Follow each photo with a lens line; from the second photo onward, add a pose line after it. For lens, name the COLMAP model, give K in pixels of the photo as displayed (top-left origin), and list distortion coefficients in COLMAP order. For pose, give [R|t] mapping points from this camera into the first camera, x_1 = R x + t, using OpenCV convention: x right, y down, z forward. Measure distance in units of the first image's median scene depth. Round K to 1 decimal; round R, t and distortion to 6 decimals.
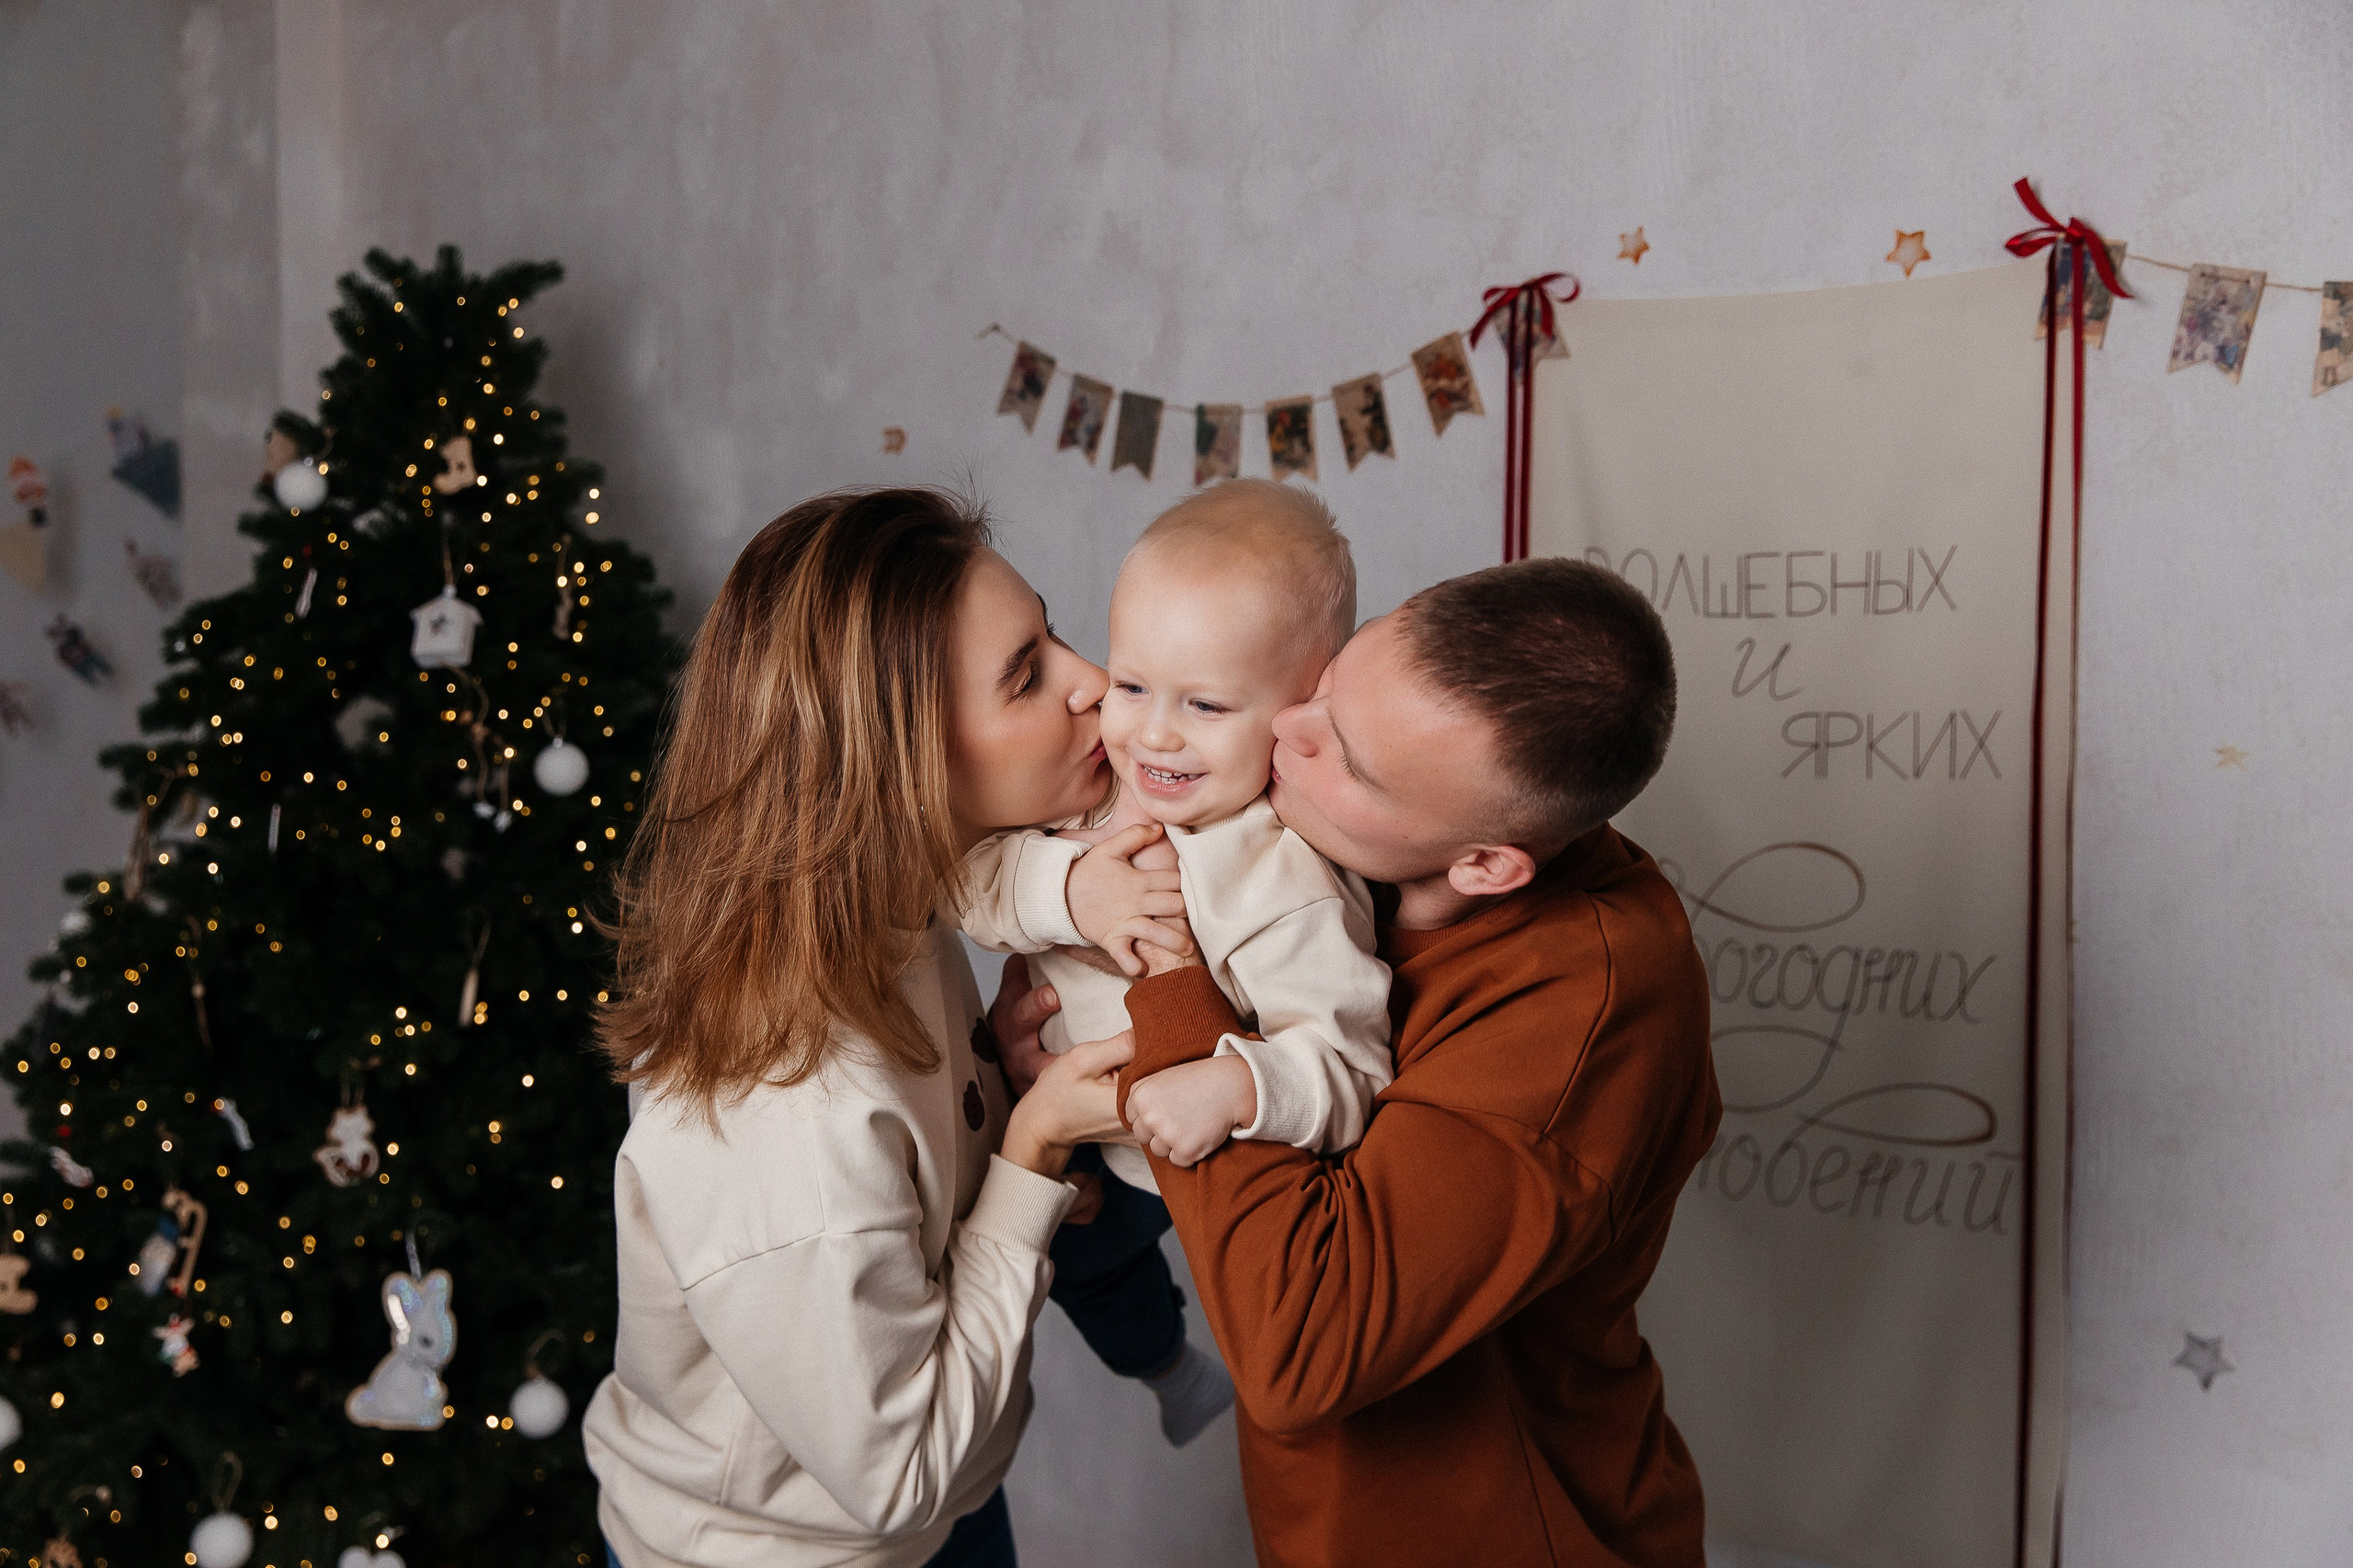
lens RADIAL K [[2553.8, 0, 1176.5], [0, 2553.8, 784.0], [0, 0, 1]] dist [-0.006367, 0.004305]
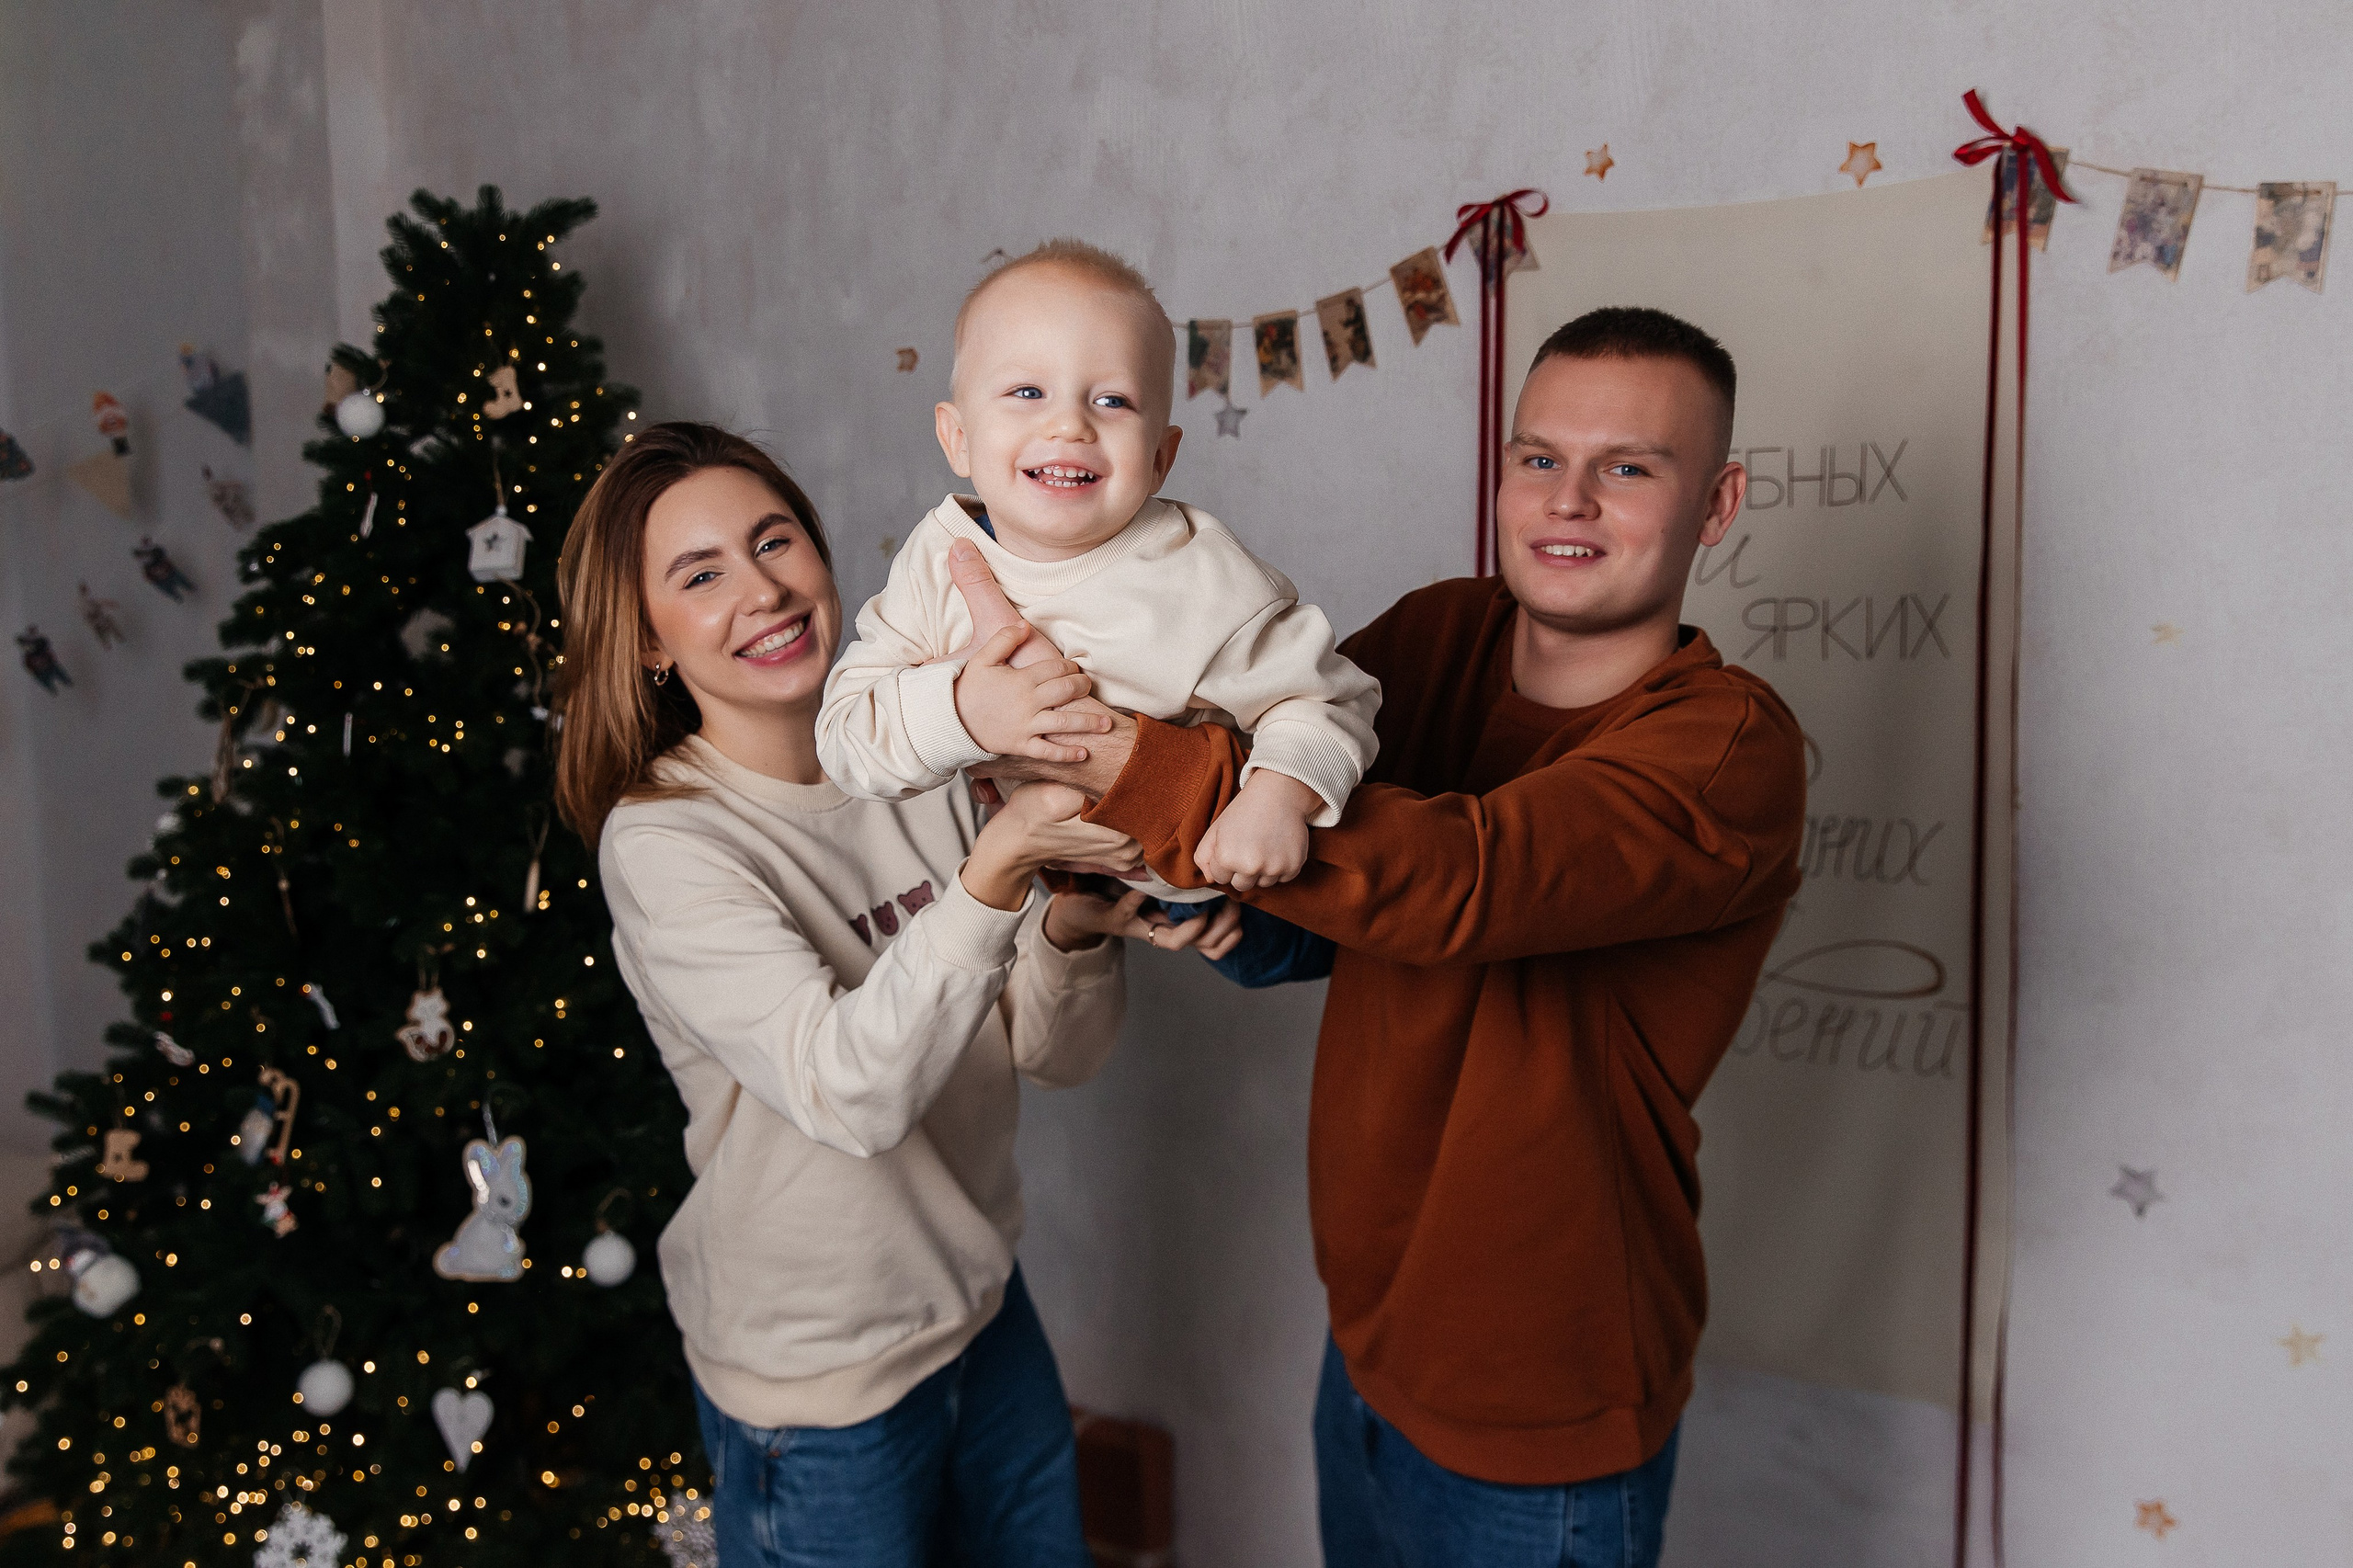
lens RADIAL K [[2291.3, 0, 1144.2], [0, 2291.3, 786.9], [0, 0, 1]] dist [-0.008252, 0.003297]
pose [[0.999779, -0.019962, -0.006601, -0.009609], [0.020296, 0.998276, 0.055077, -0.007038], [0.005490, -0.055199, 0.998460, 0.030772]]
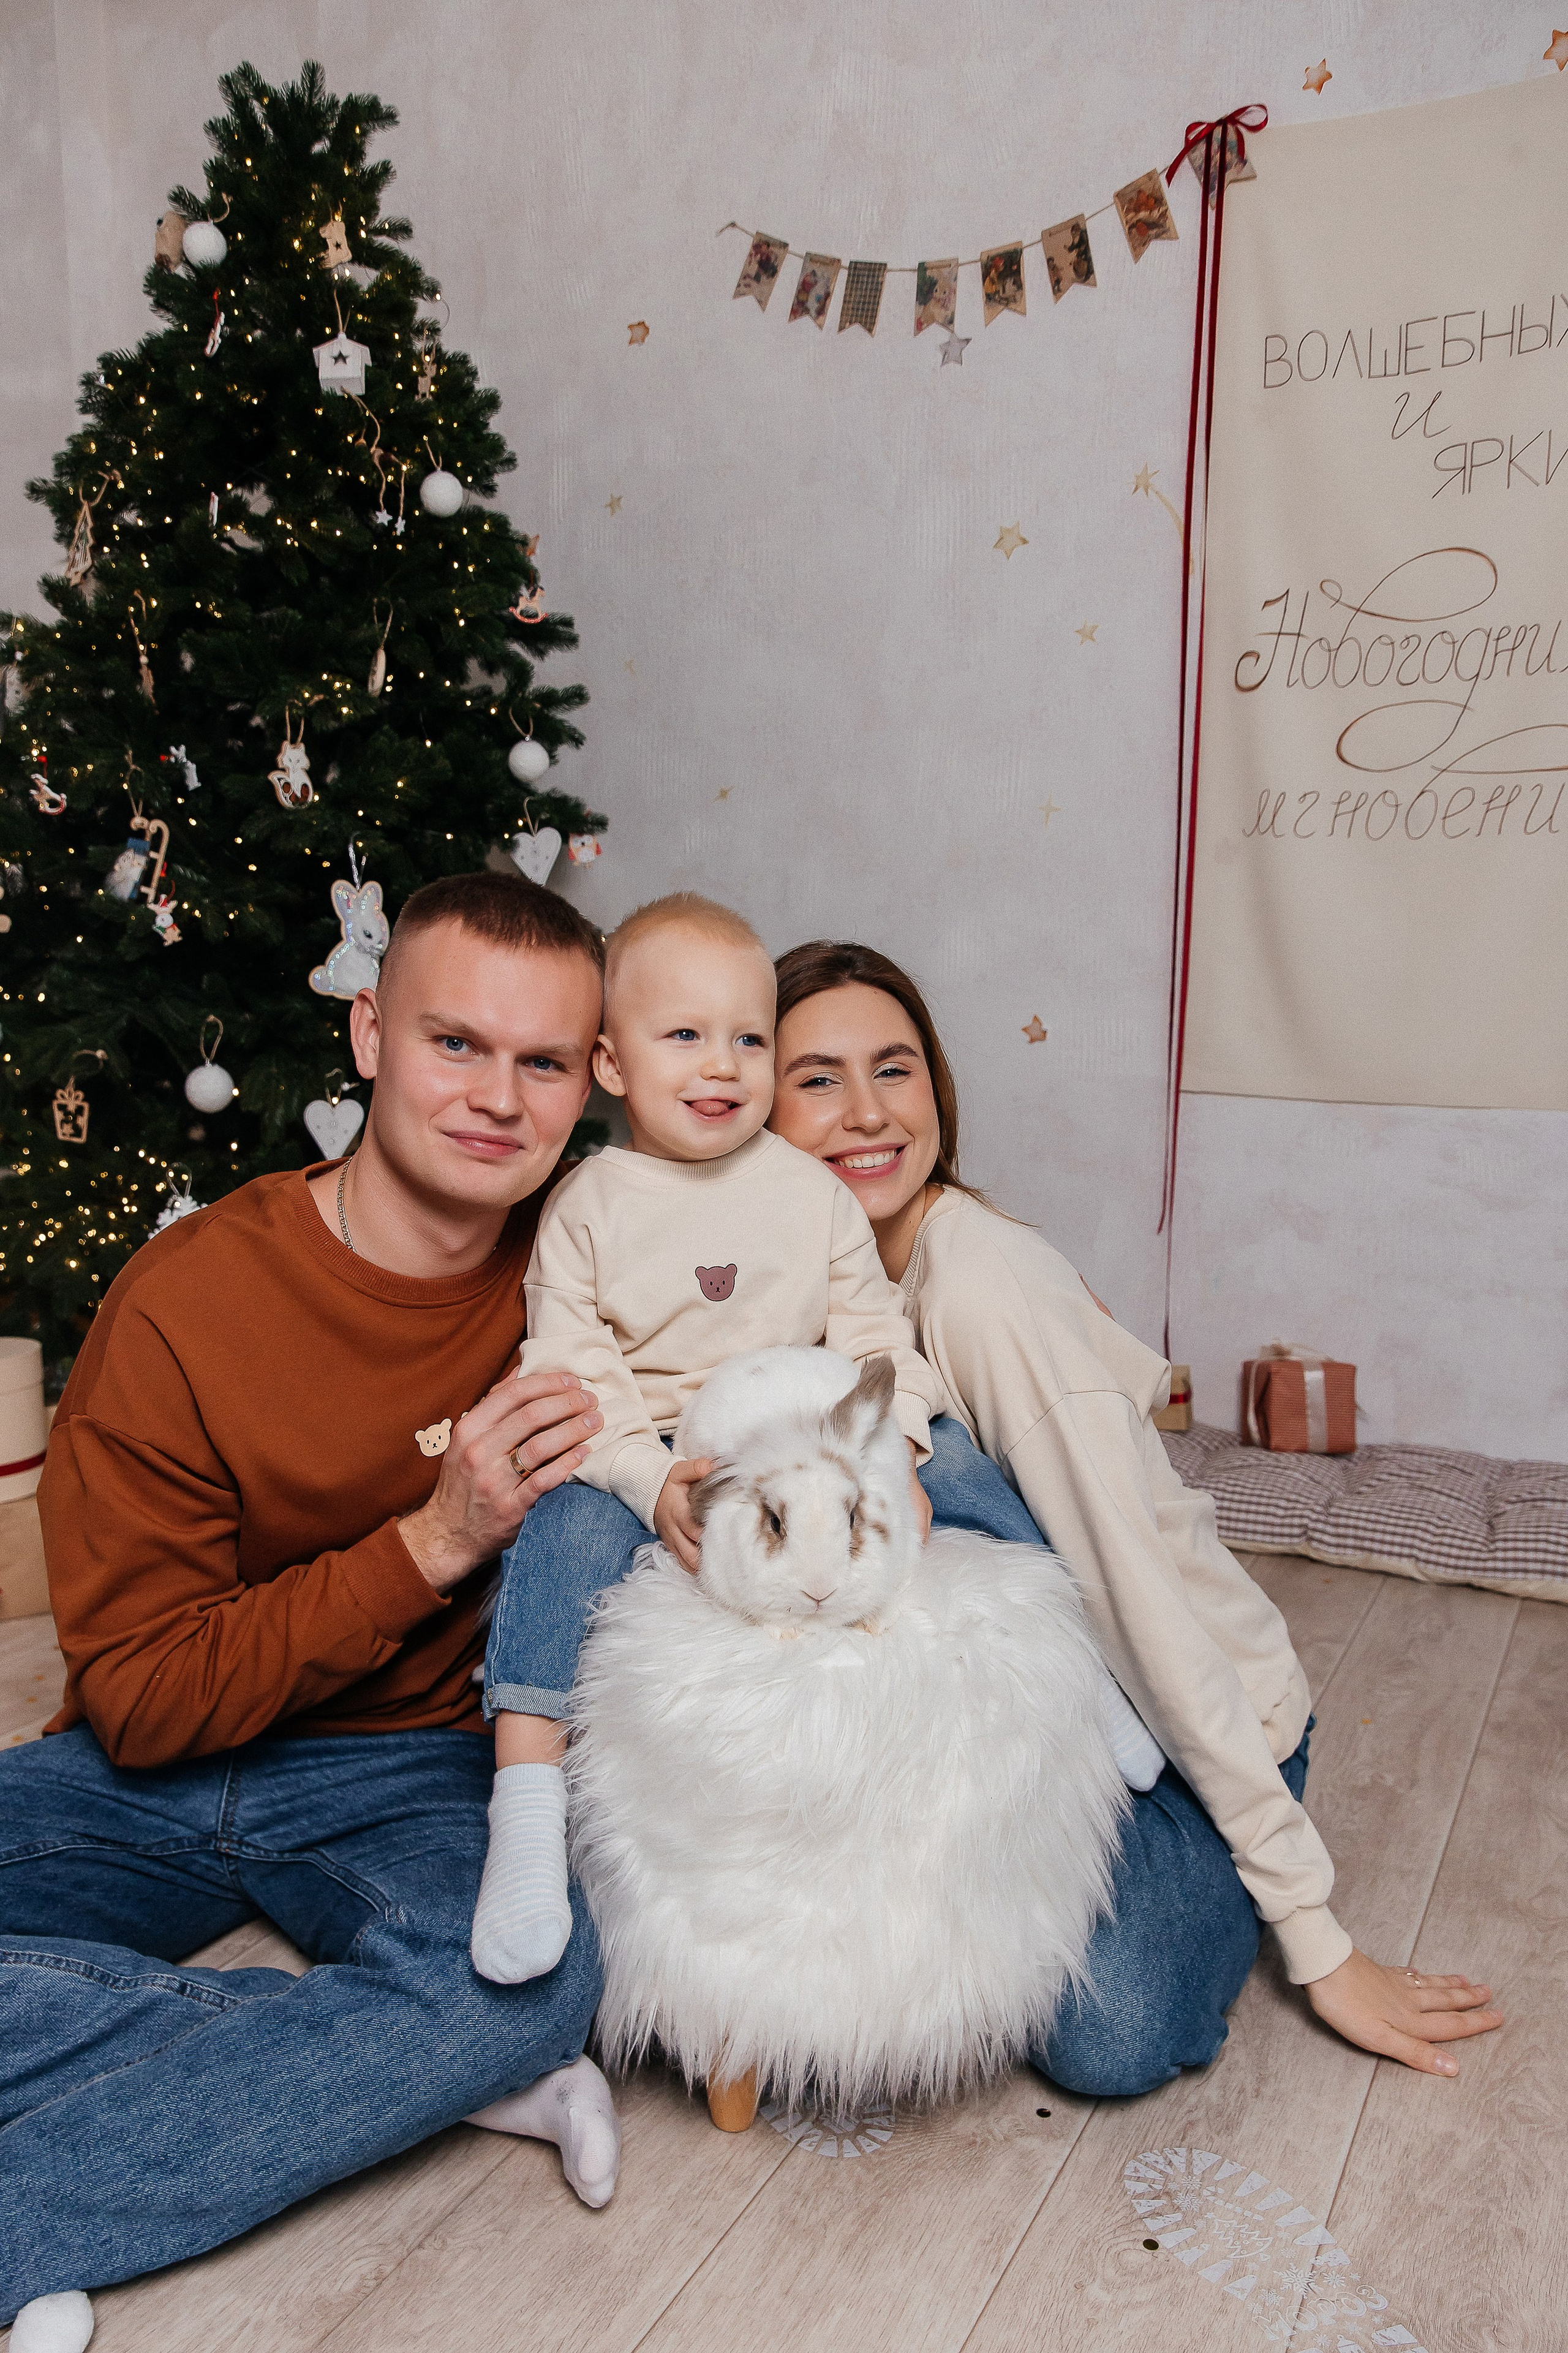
lens RADIAL K [[1768.5, 0, 788.5], [0, 1768.5, 1204.2], [0, 0, 1]] dist [-0.020955, 0.013636]
pose [[0.989217, -0.017166, 0.145448, -0.214012], [0.002852, 0.995177, 0.098056, 0.256262], [-0.146429, -0.096584, 0.984495, 0.131552]]
